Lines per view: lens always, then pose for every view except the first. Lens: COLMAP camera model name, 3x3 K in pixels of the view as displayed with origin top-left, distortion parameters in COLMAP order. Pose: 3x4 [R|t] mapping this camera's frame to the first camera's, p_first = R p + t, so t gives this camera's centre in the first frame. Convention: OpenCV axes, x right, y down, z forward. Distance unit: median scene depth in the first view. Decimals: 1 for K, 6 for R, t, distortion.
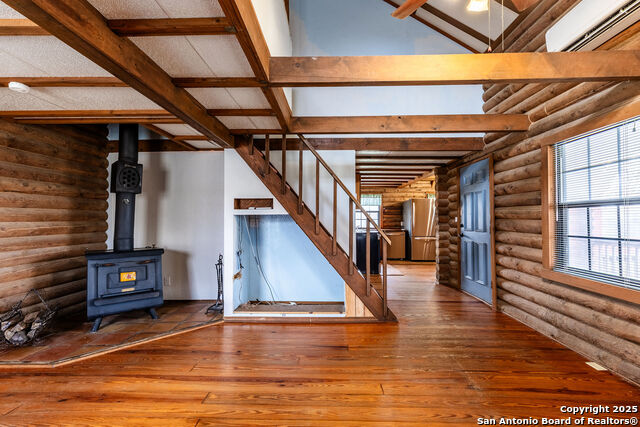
lens RADIAL K [[287.2, 0, 320.0], [0, 287.2, 213.5], [0, 0, 1]] dist [0.001783, 0.000091]
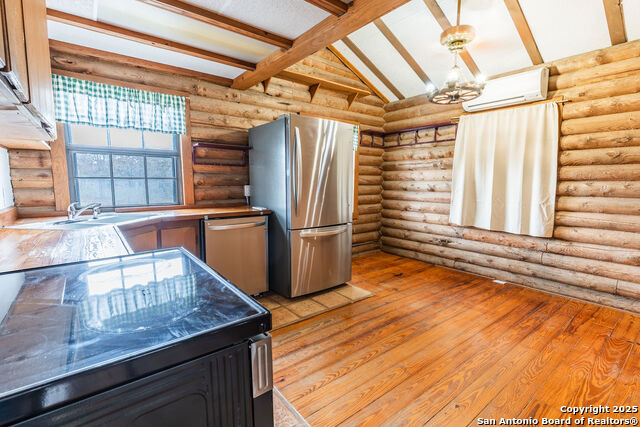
lens RADIAL K [[296.1, 0, 320.0], [0, 296.1, 213.5], [0, 0, 1]] dist [0.001769, 0.000087]
pose [[0.772434, -0.068811, 0.631356, 0.298053], [-0.013589, 0.992095, 0.124754, 0.040648], [-0.634949, -0.104944, 0.765393, 1.664632]]
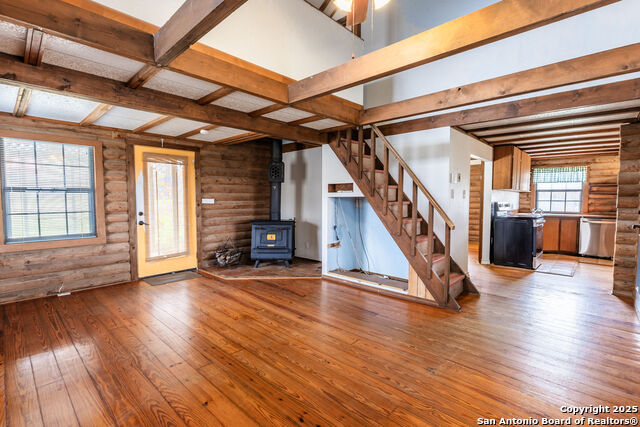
lens RADIAL K [[296.1, 0, 320.0], [0, 296.1, 213.5], [0, 0, 1]] dist [0.001769, 0.000087]
pose [[0.747835, 0.038155, -0.662788, 0.544560], [0.008107, 0.997748, 0.066585, -0.009509], [0.663836, -0.055168, 0.745841, -0.001801]]
